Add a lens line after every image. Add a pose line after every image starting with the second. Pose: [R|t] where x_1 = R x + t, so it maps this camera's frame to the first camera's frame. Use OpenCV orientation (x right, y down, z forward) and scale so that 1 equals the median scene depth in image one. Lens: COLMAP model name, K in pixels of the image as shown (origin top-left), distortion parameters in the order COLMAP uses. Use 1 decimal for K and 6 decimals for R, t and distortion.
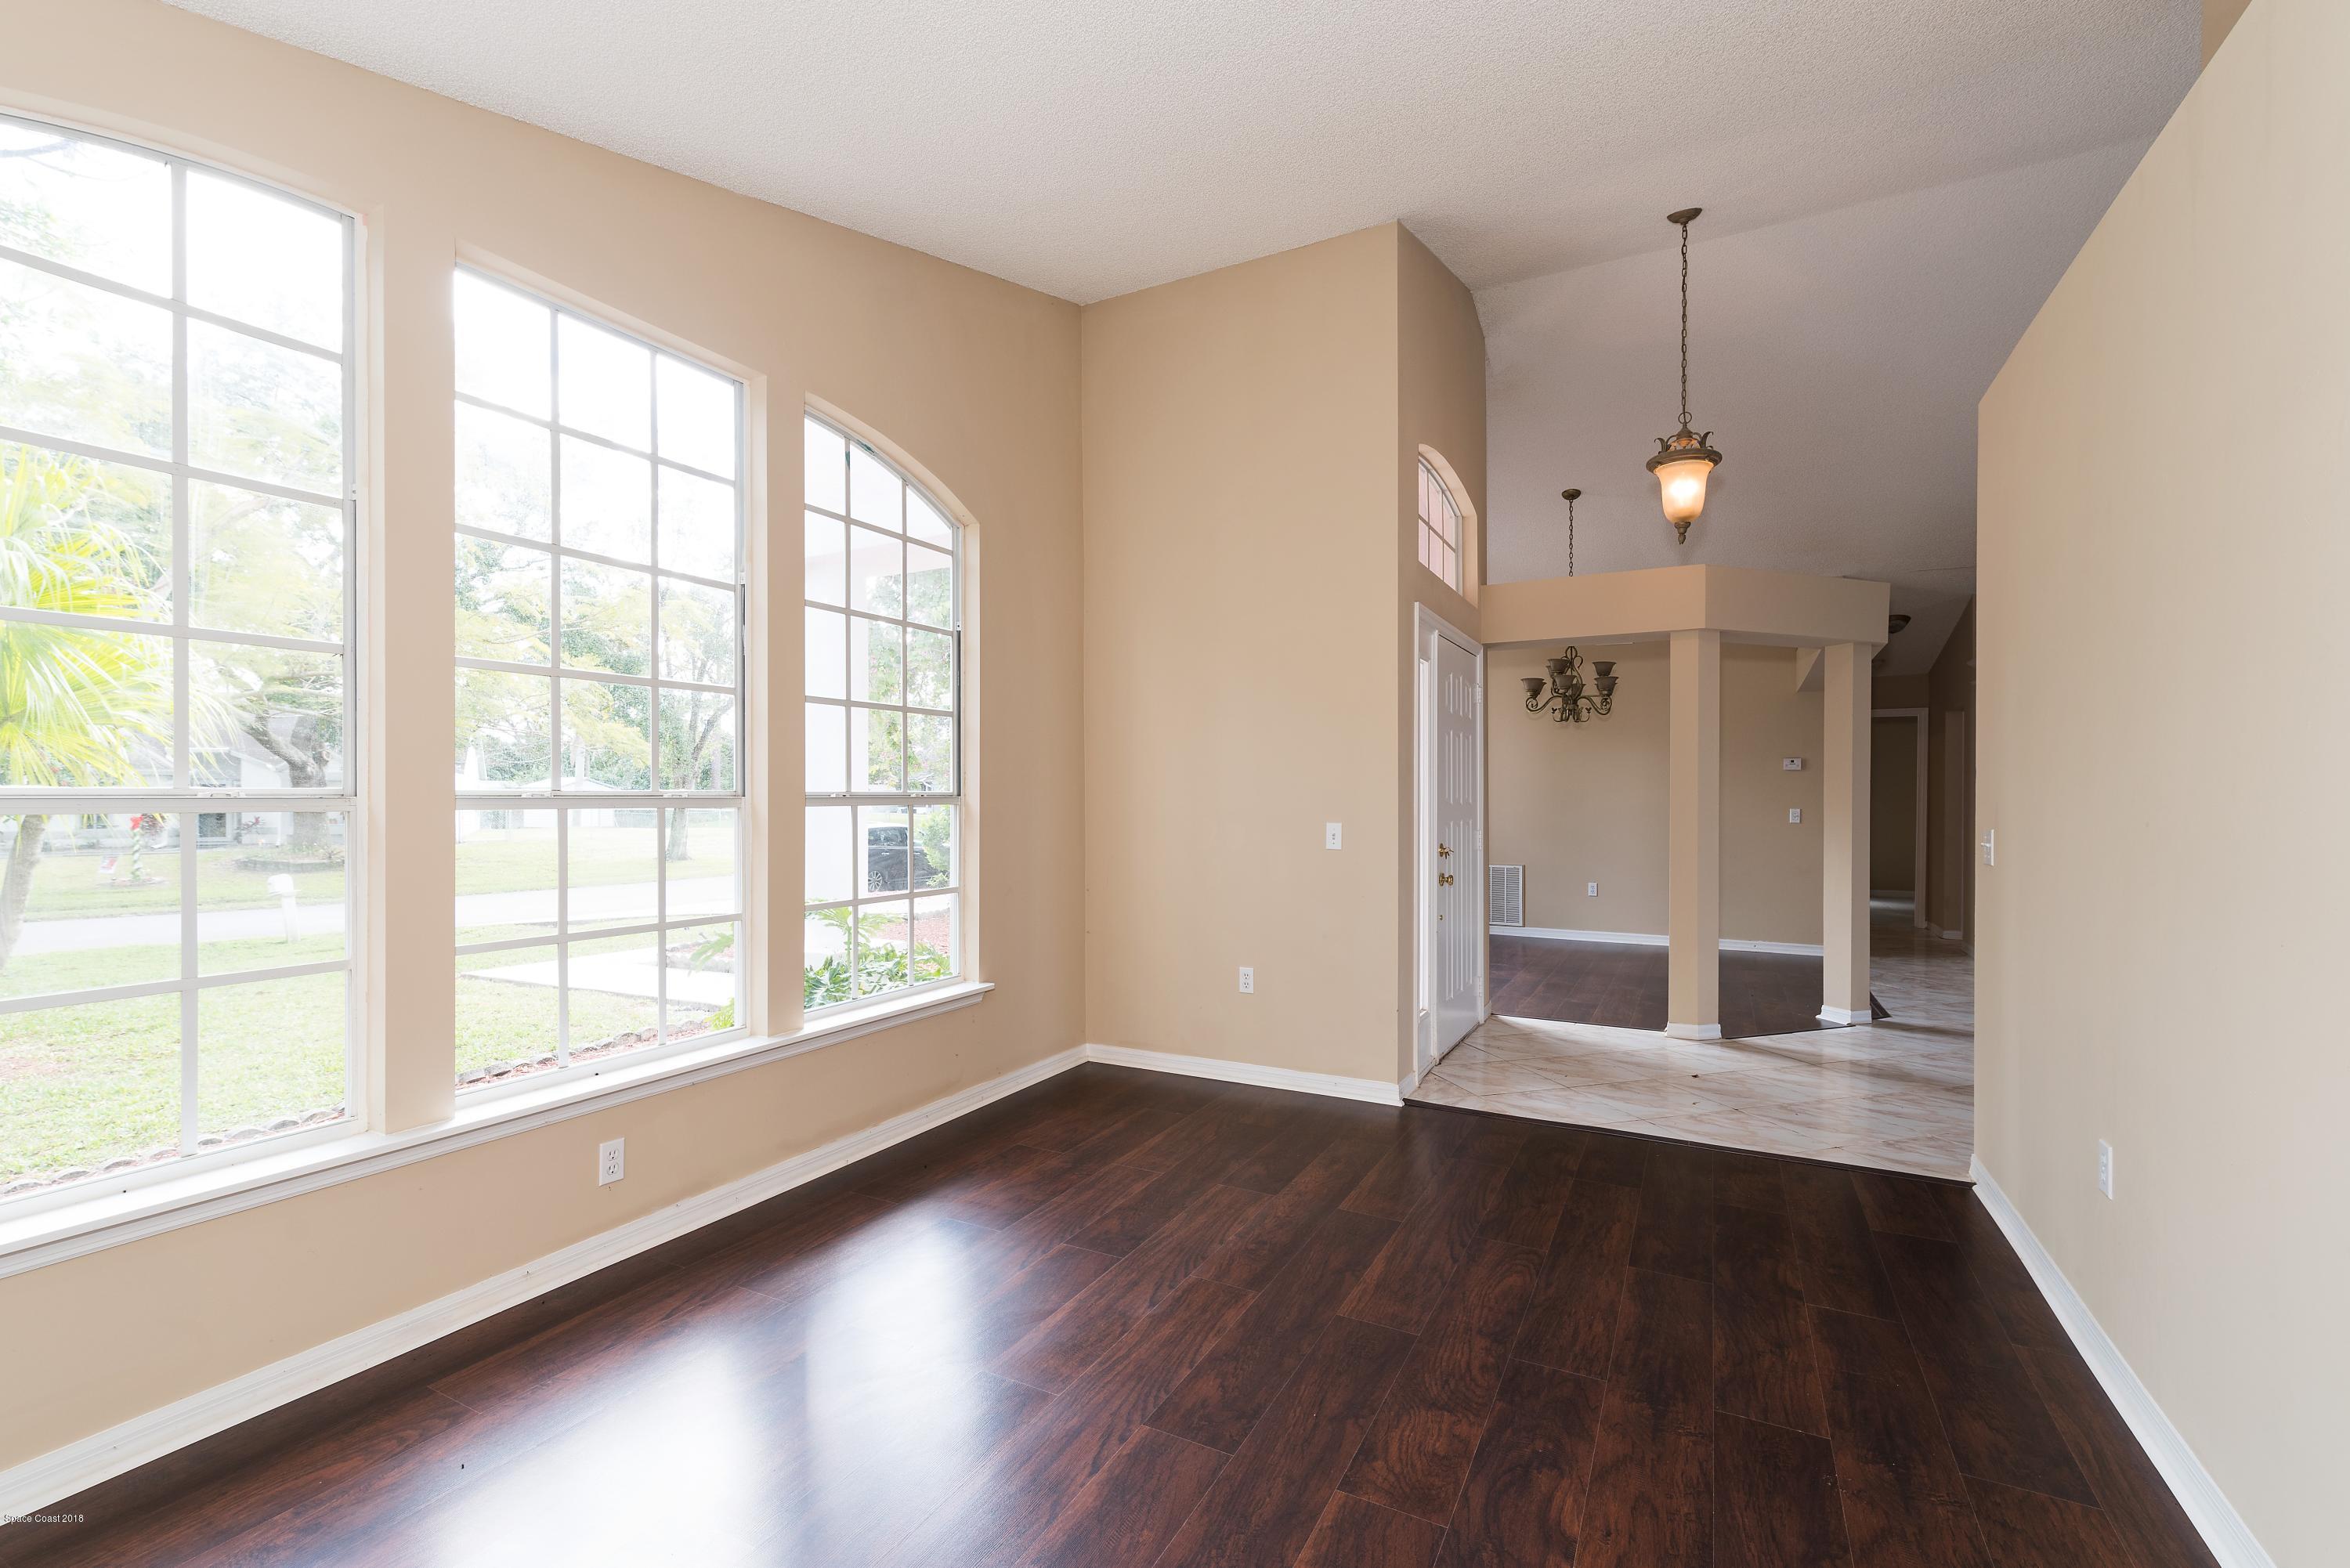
lens RADIAL K [[1027.0, 0, 1180.6], [0, 1027.0, 796.0], [0, 0, 1]] dist [-0.001709, -0.000094]
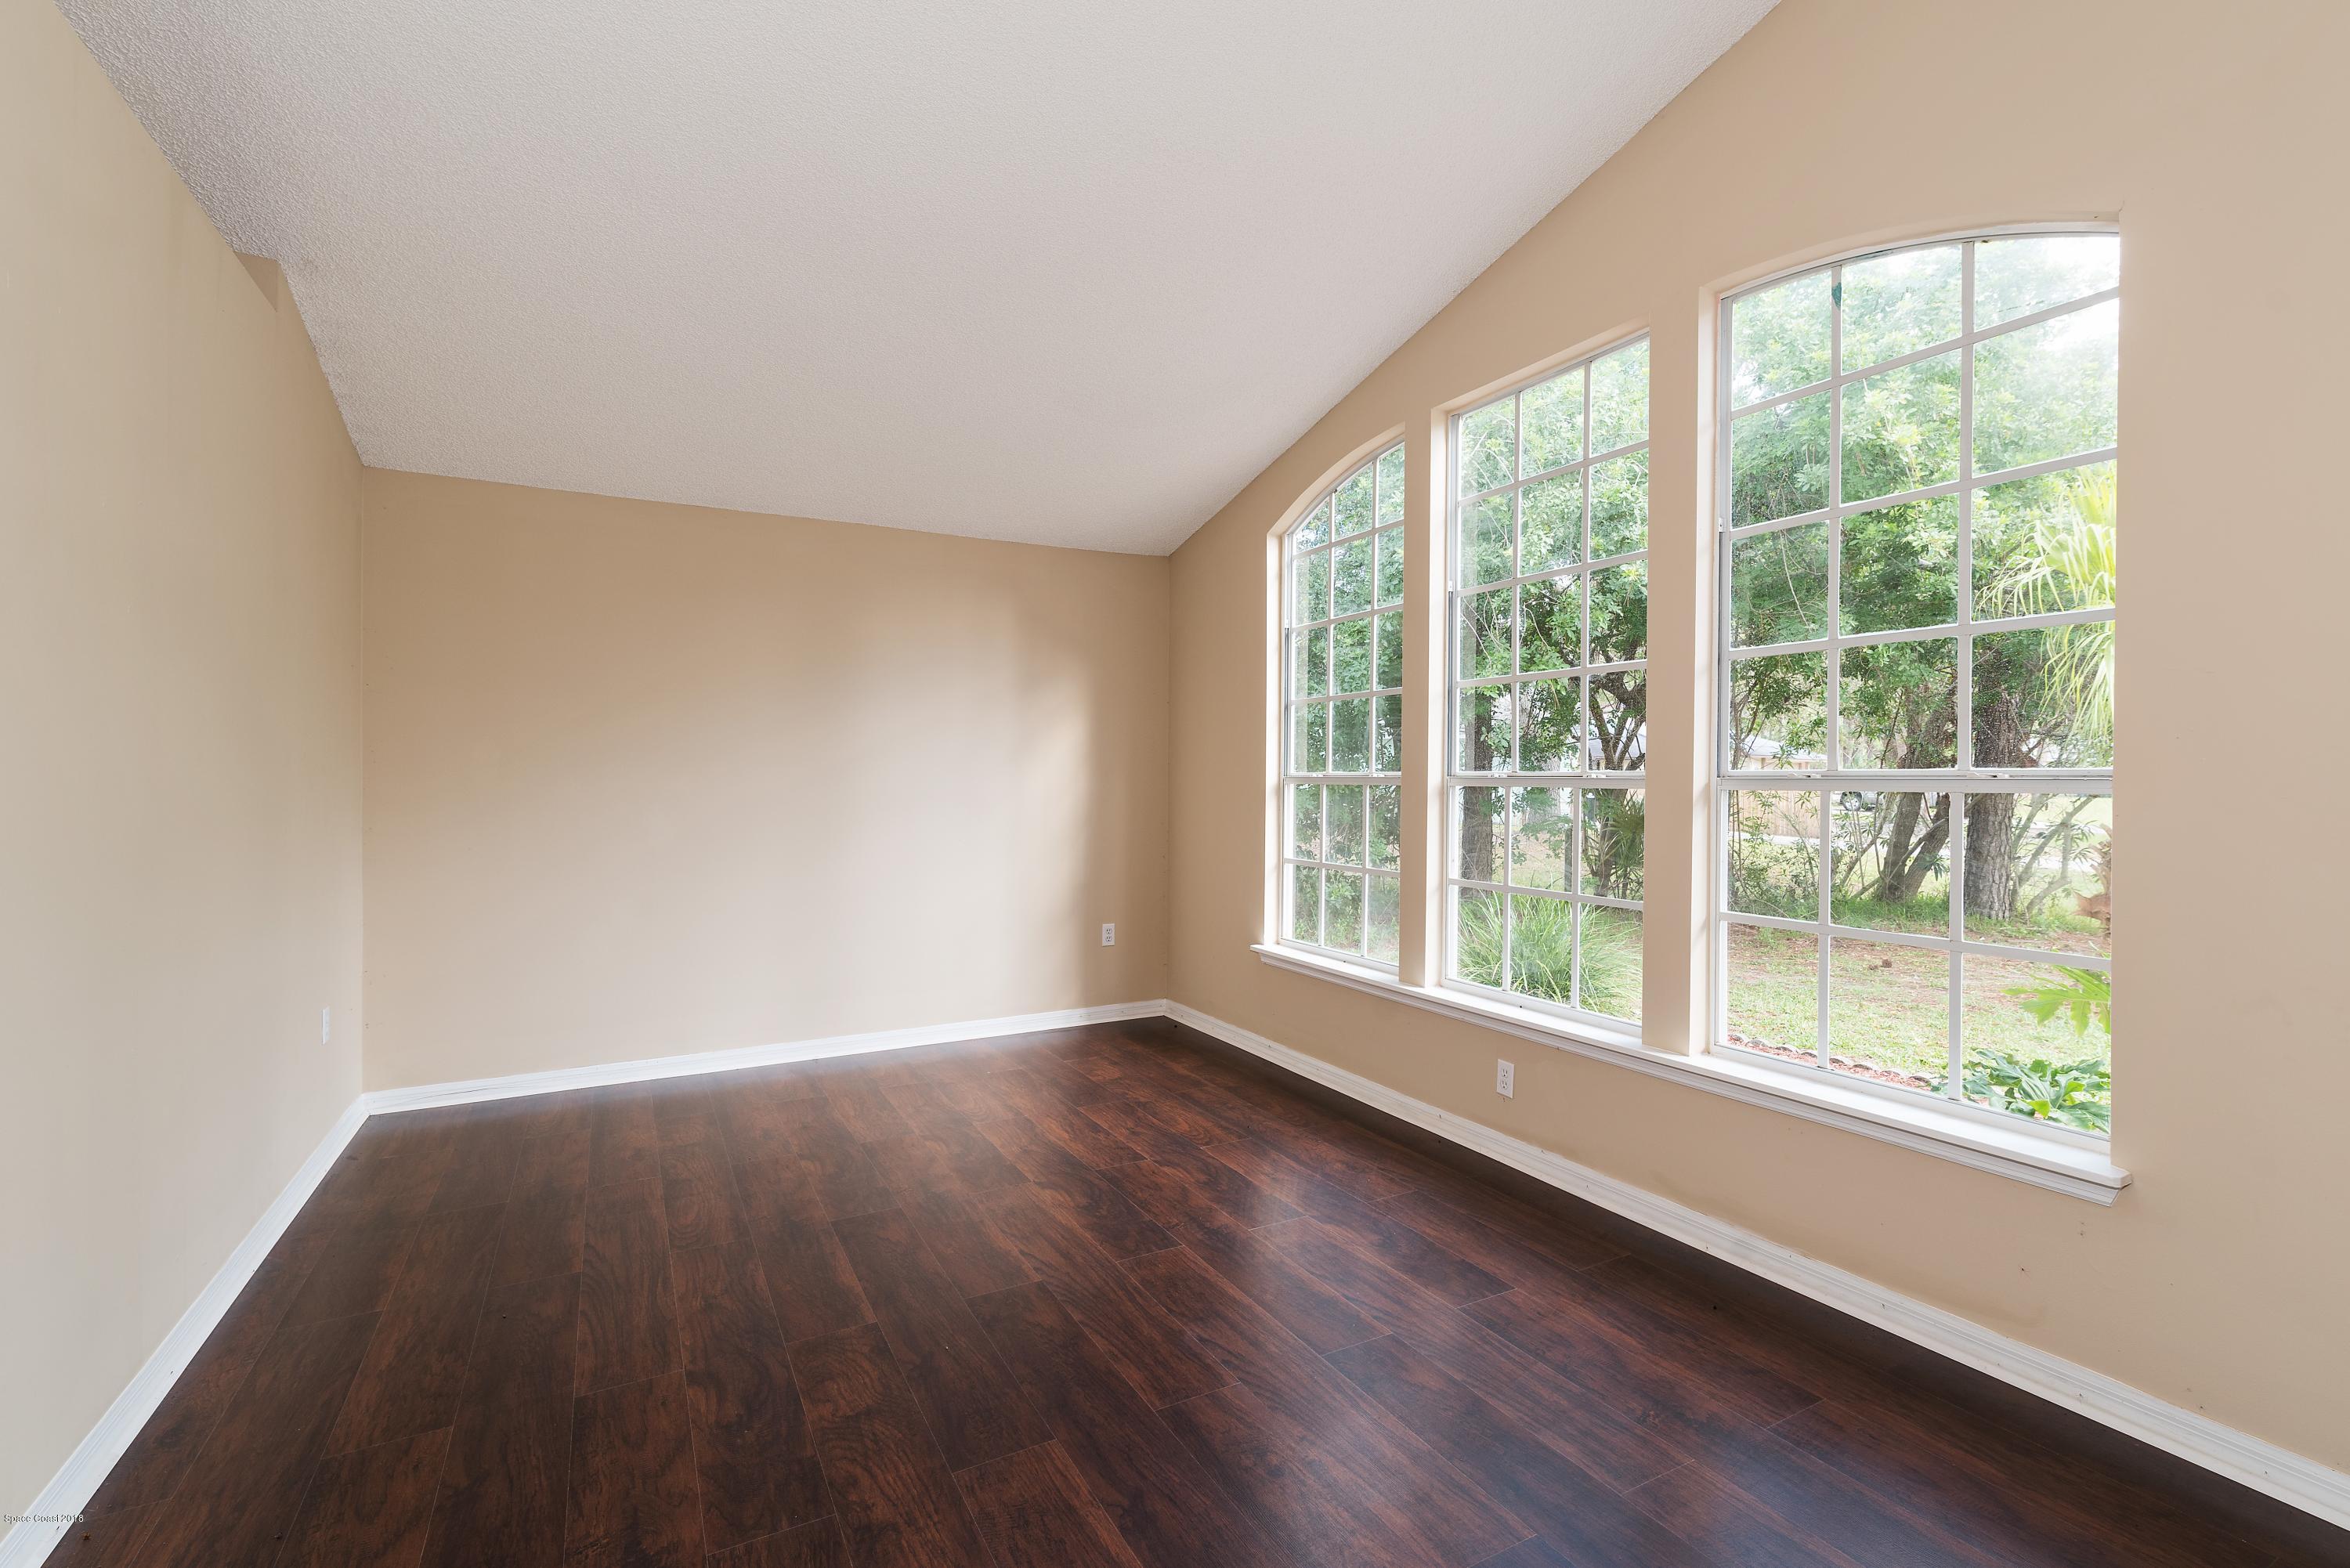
lens RADIAL K [[997.7, 0, 1158.6], [0, 997.7, 779.0], [0, 0, 1]] dist [0.000334, -0.000068]
pose [[-0.557246, 0.004156, -0.830337, 0.828179], [-0.000087, 0.999987, 0.005063, -0.006415], [0.830348, 0.002894, -0.557238, 1.664593]]
